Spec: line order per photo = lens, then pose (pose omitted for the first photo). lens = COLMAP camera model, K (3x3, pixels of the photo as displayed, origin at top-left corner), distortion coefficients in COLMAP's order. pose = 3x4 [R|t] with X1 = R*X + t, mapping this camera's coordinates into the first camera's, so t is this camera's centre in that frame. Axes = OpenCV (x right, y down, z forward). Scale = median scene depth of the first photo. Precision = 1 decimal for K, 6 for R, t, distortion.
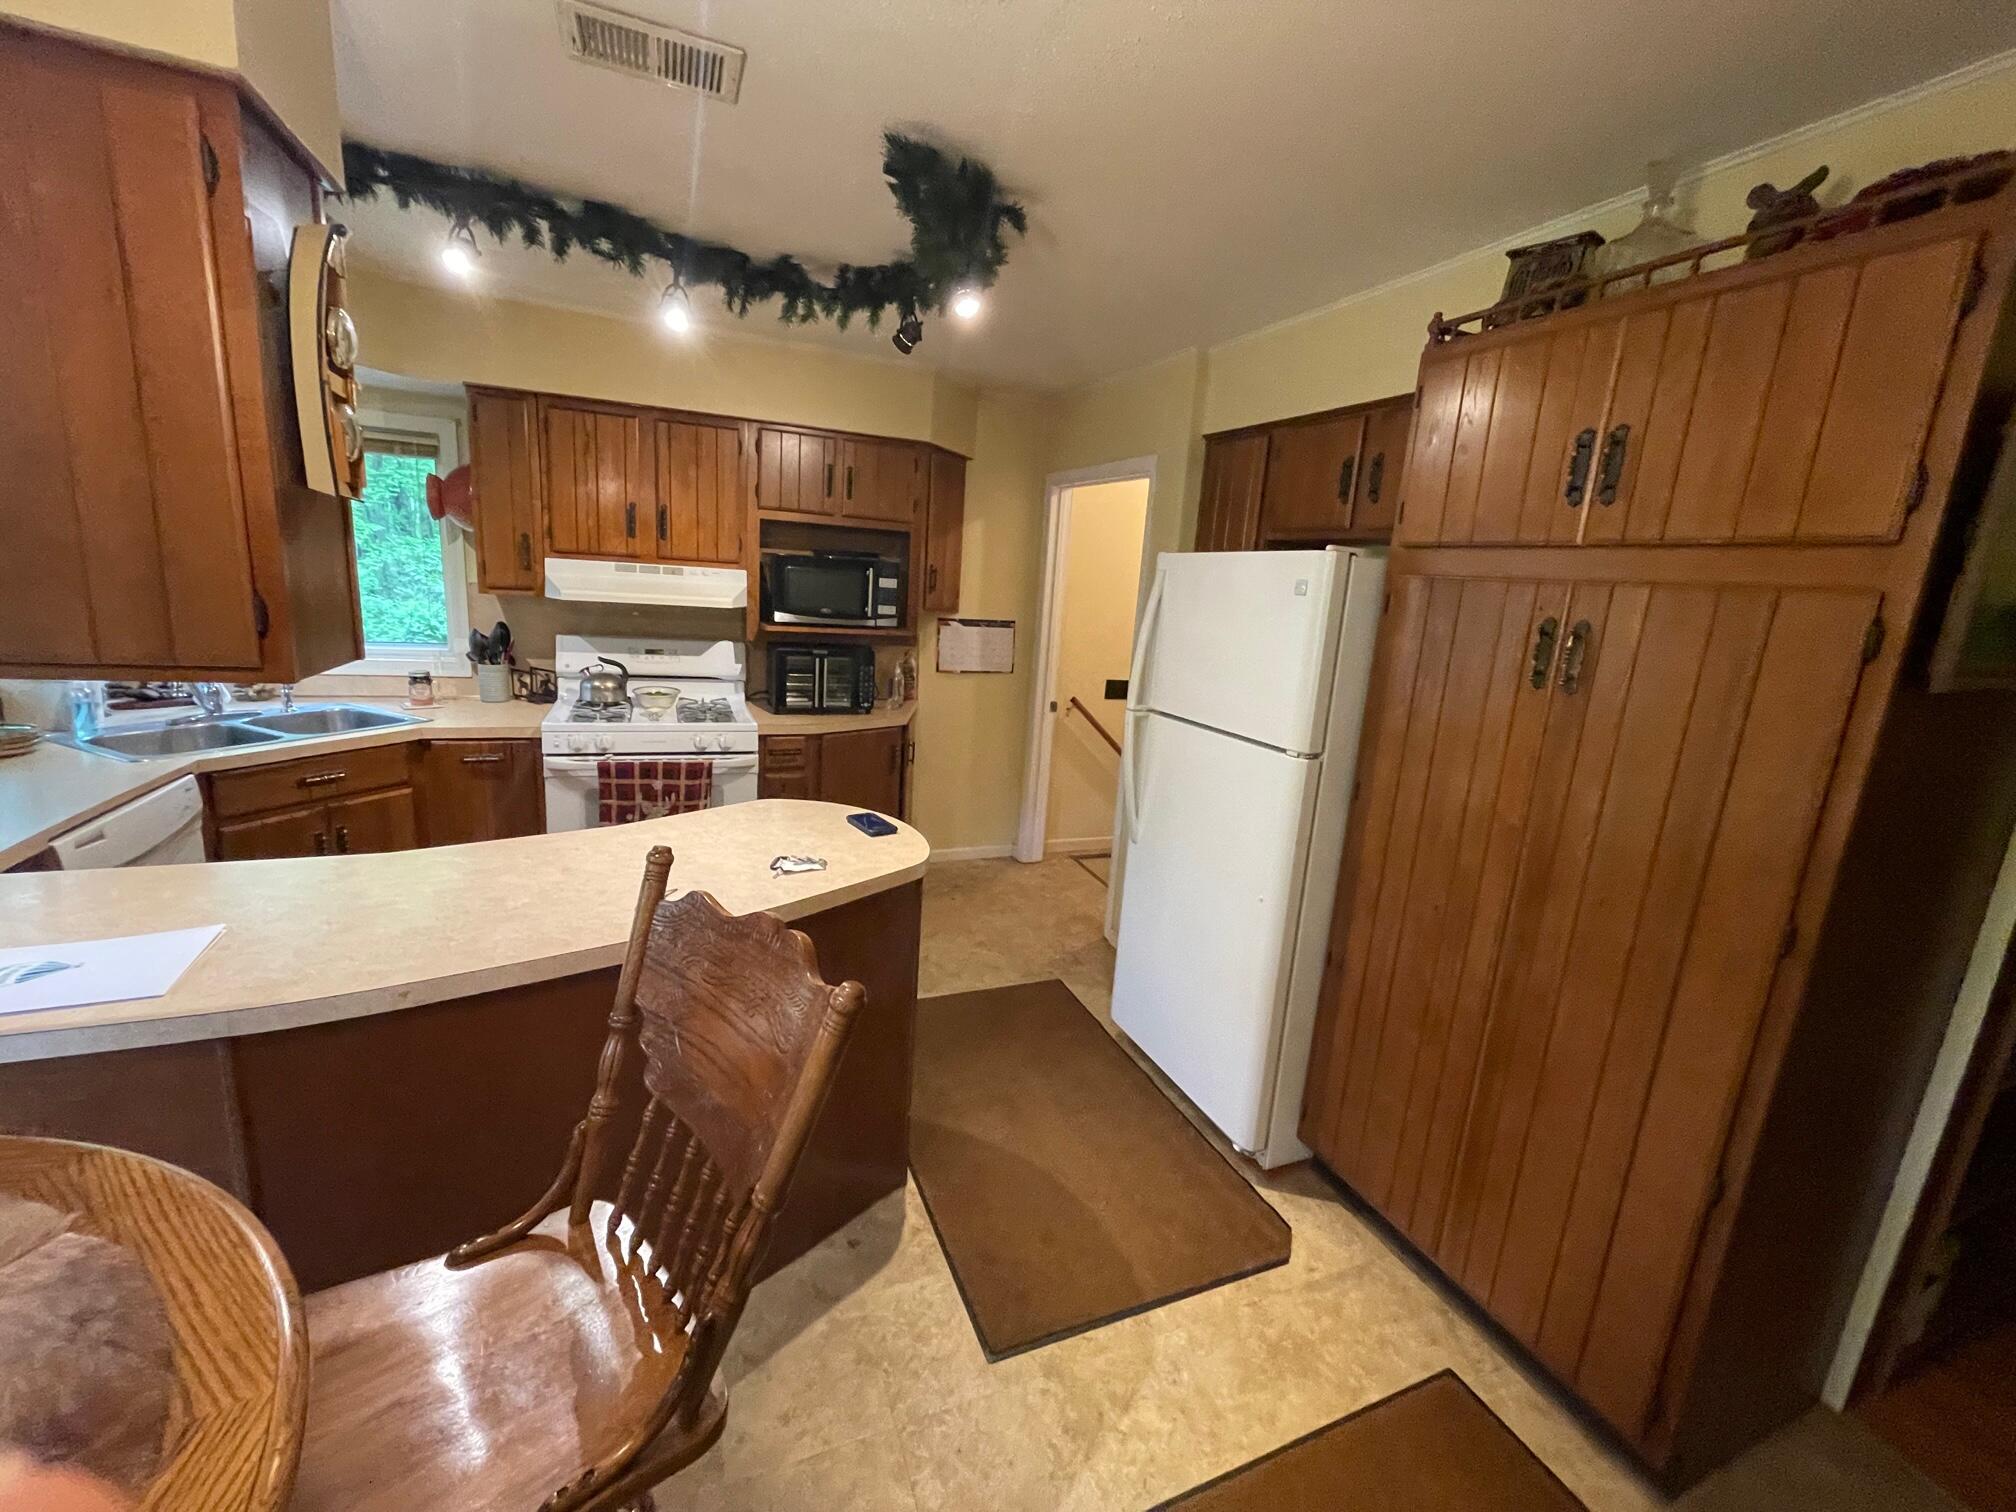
lens RADIAL K [[807.4, 0, 1012.0], [0, 807.4, 750.5], [0, 0, 1]] dist [-0.000304, 0.000107]
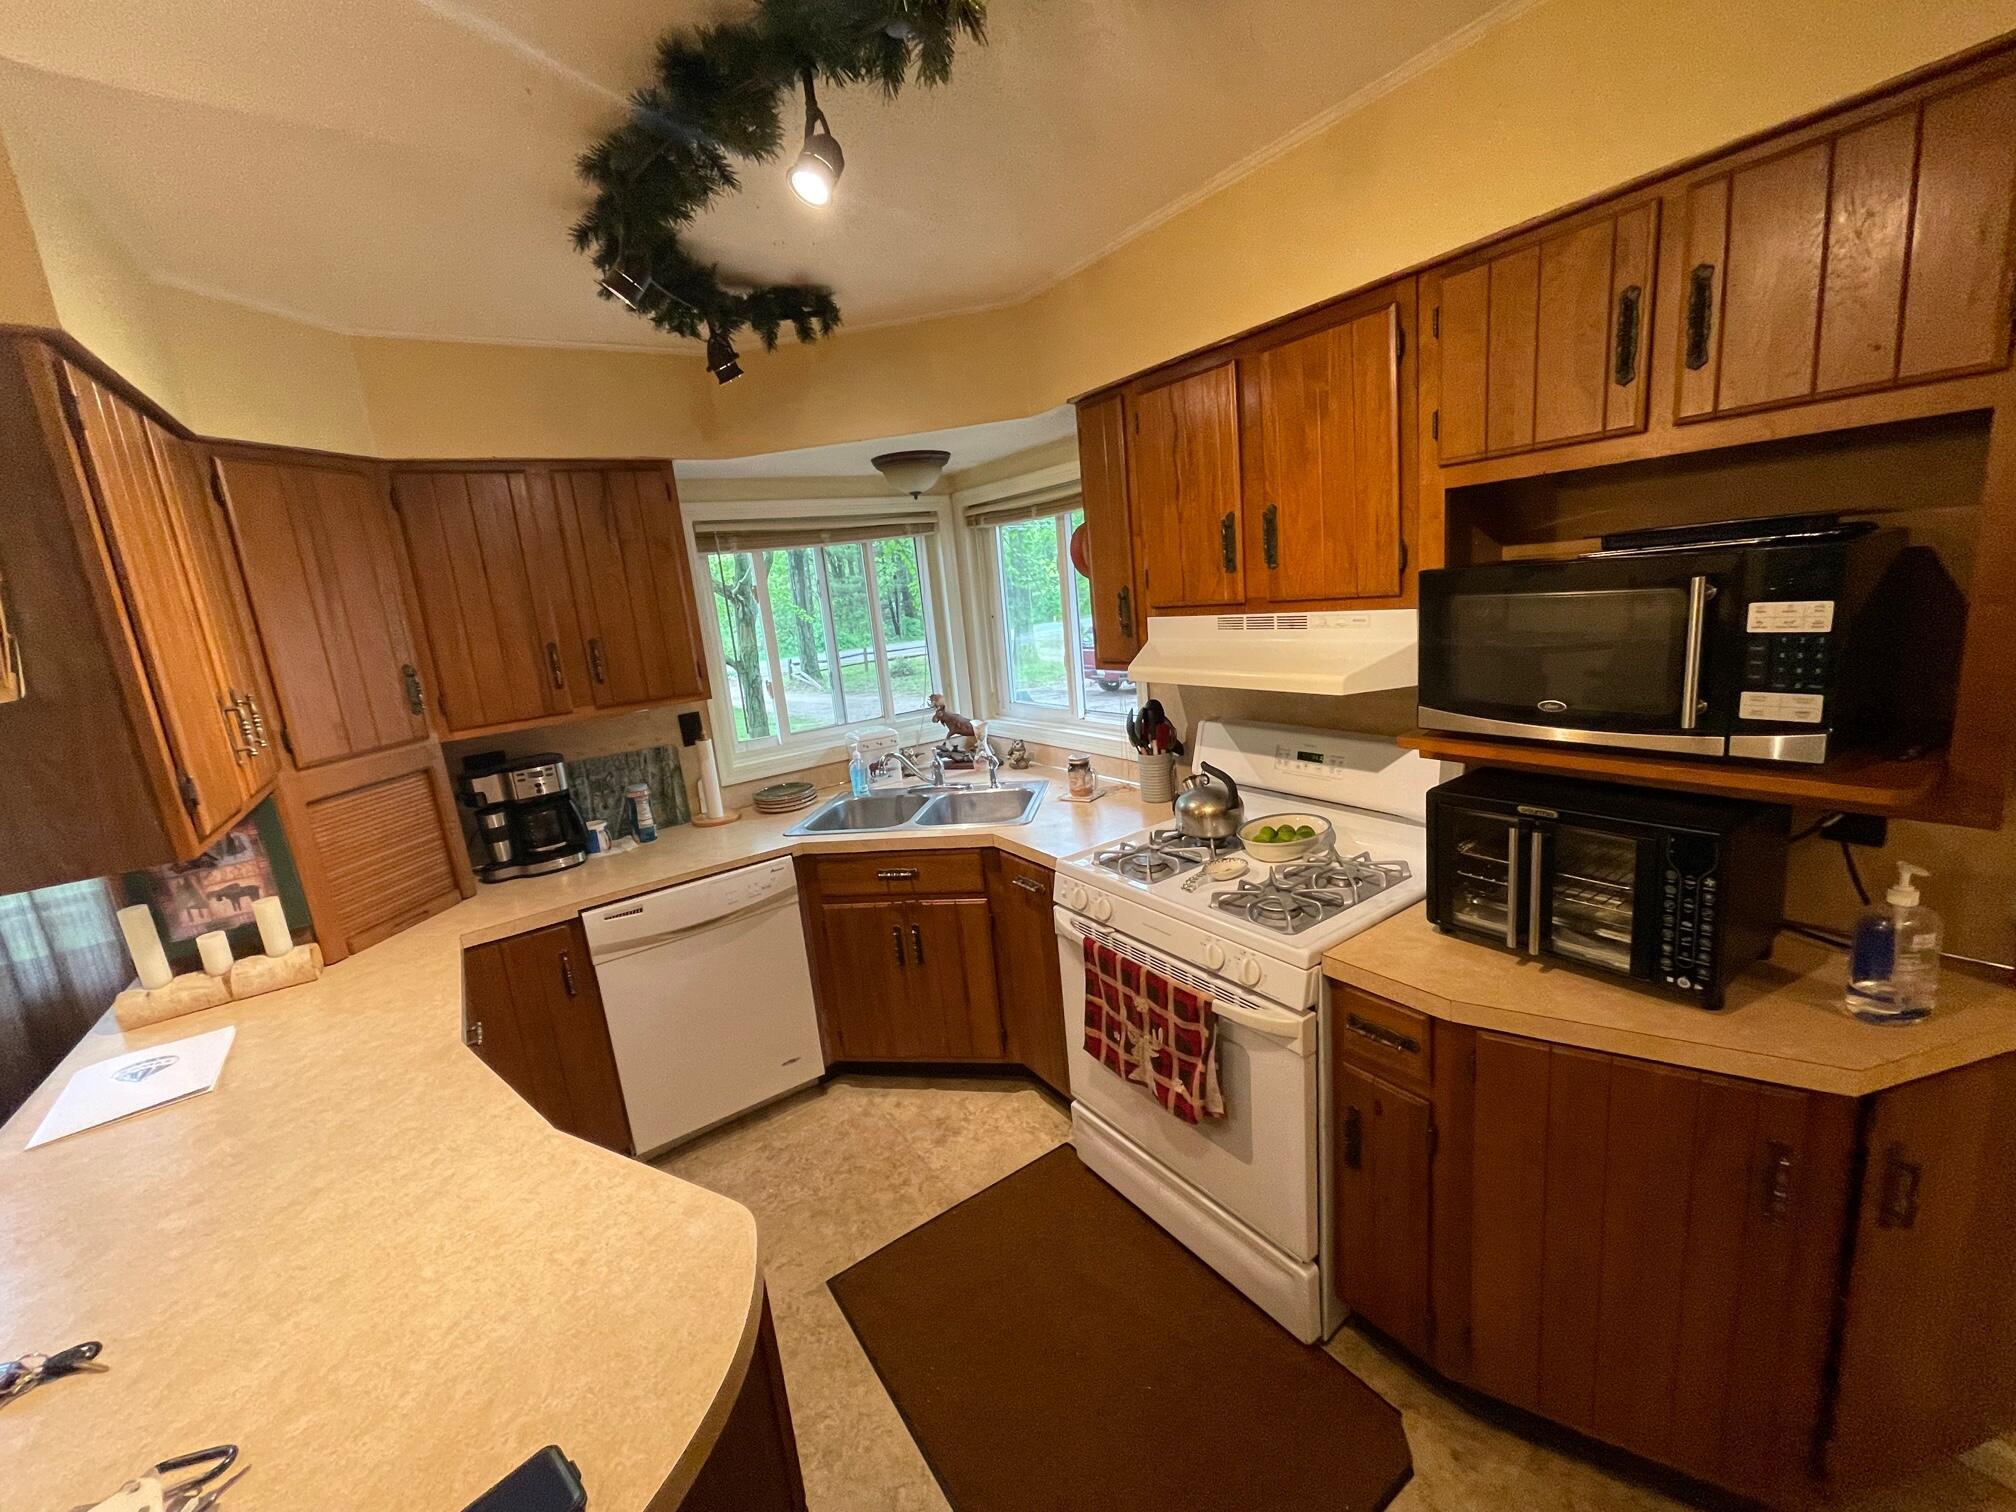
lens RADIAL K [[807.4, 0, 1010.1], [0, 807.4, 738.8], [0, 0, 1]] dist [-0.000304, 0.000107]
pose [[0.198995, 0.095054, -0.975380, 0.082942], [-0.101597, 0.991923, 0.075939, -0.165840], [0.974720, 0.083984, 0.207045, 0.704818]]
